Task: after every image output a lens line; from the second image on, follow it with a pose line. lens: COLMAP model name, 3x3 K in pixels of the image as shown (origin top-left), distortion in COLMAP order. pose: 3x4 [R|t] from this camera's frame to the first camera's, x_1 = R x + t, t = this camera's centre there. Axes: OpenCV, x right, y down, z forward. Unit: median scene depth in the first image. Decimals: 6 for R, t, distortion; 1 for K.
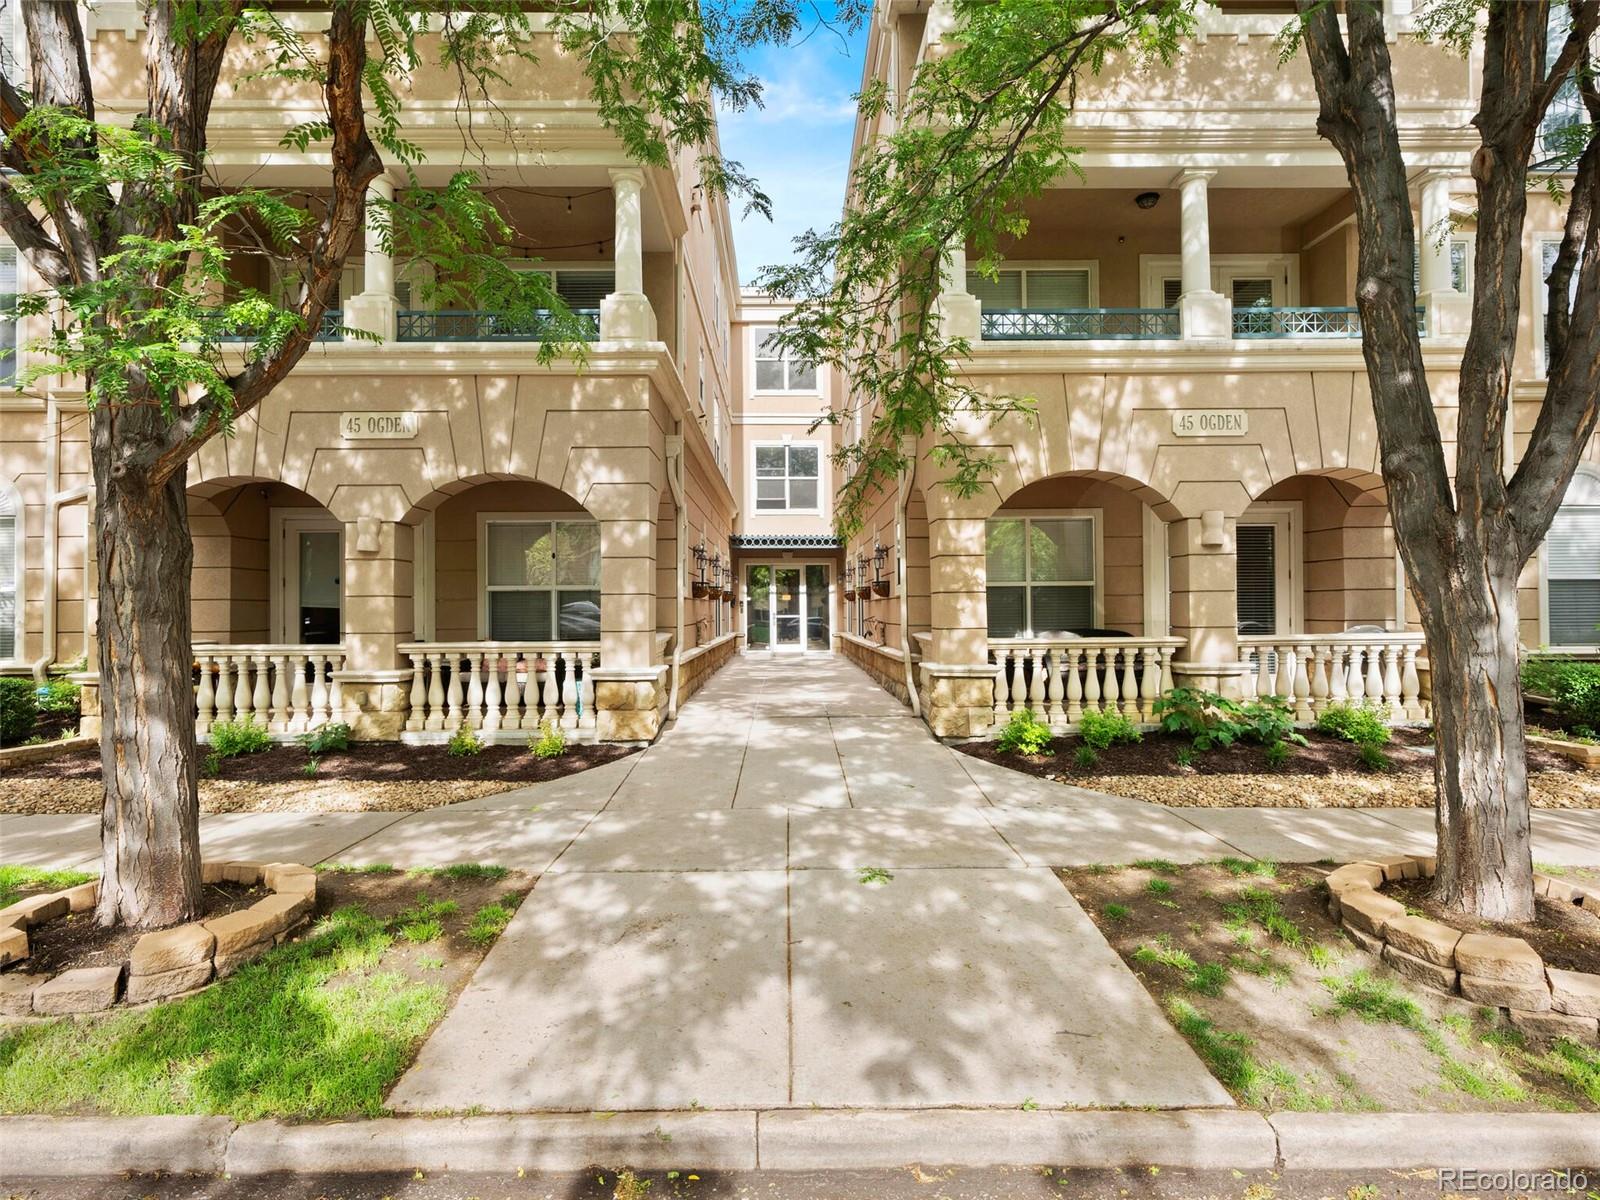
lens RADIAL K [[830.7, 0, 790.4], [0, 830.7, 589.7], [0, 0, 1]] dist [0.004548, 0.001526]
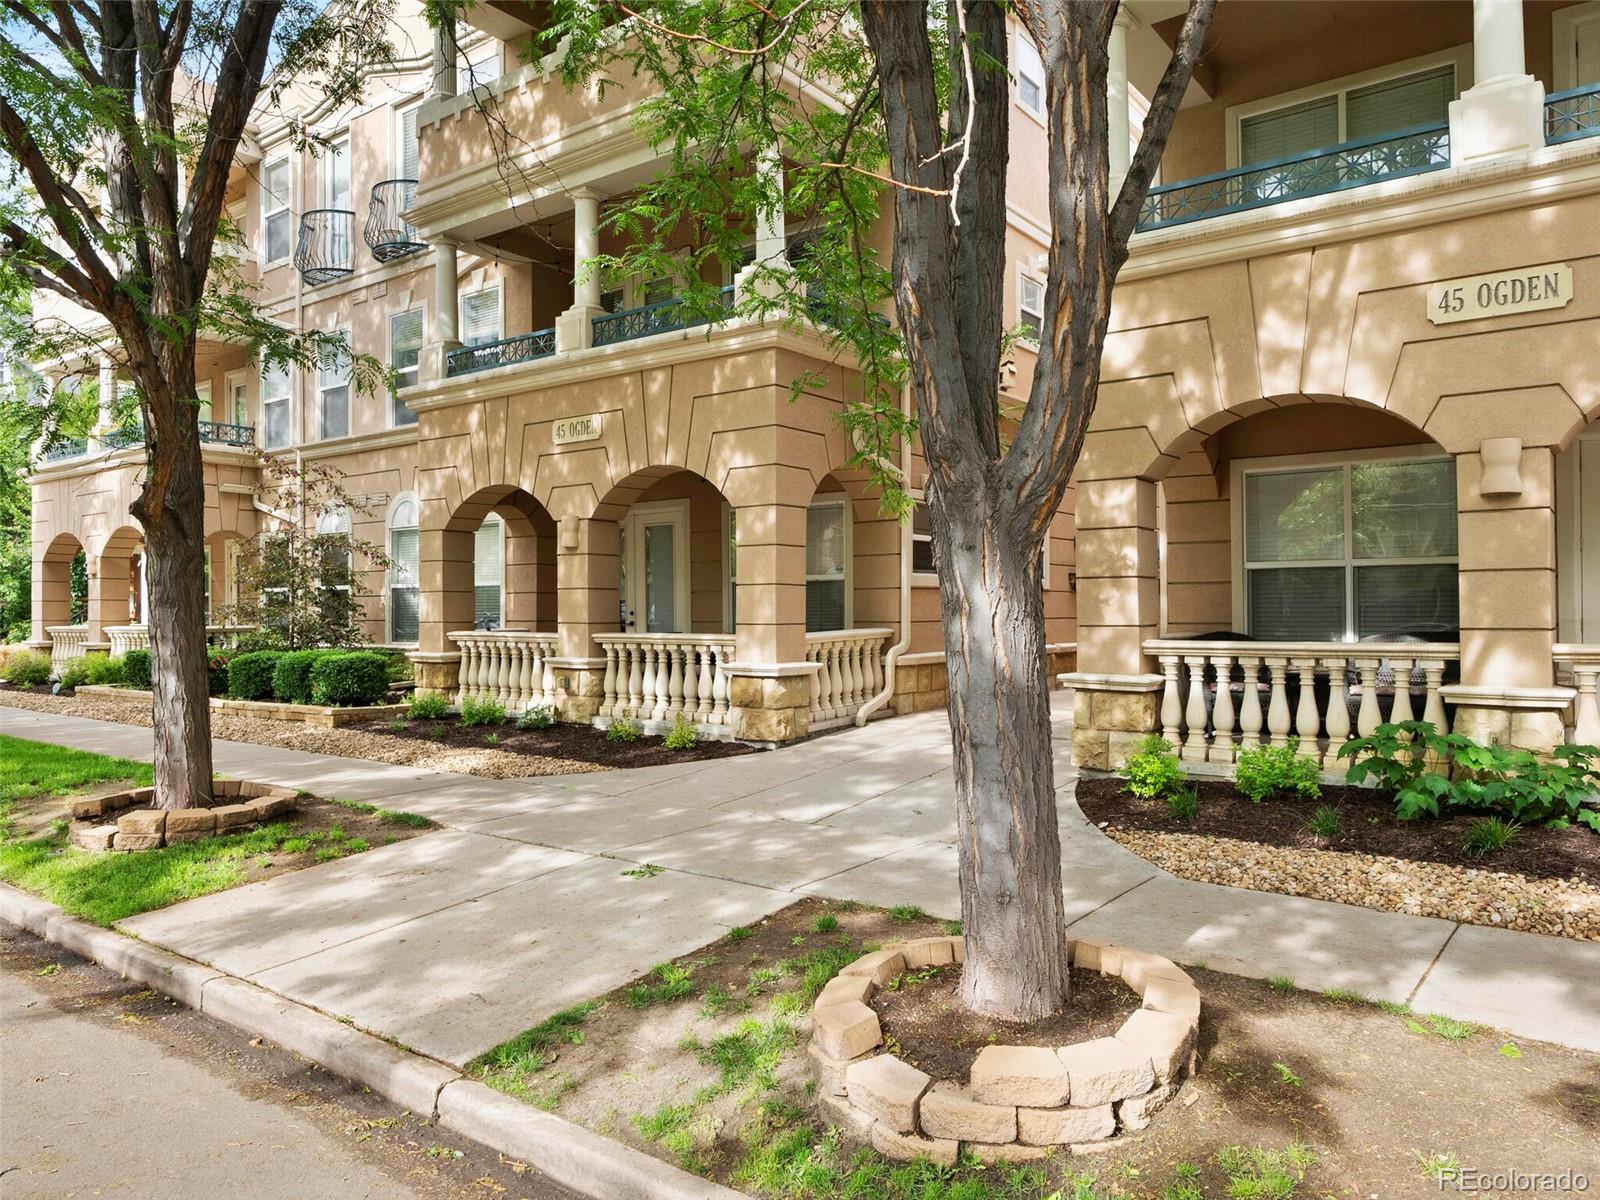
lens RADIAL K [[1068.3, 0, 803.2], [0, 1068.3, 600.8], [0, 0, 1]] dist [-0.005828, -0.002606]
pose [[0.805354, -0.000473, -0.592794, 0.557951], [0.013902, 0.999740, 0.018090, 0.002072], [0.592631, -0.022810, 0.805151, 0.059738]]
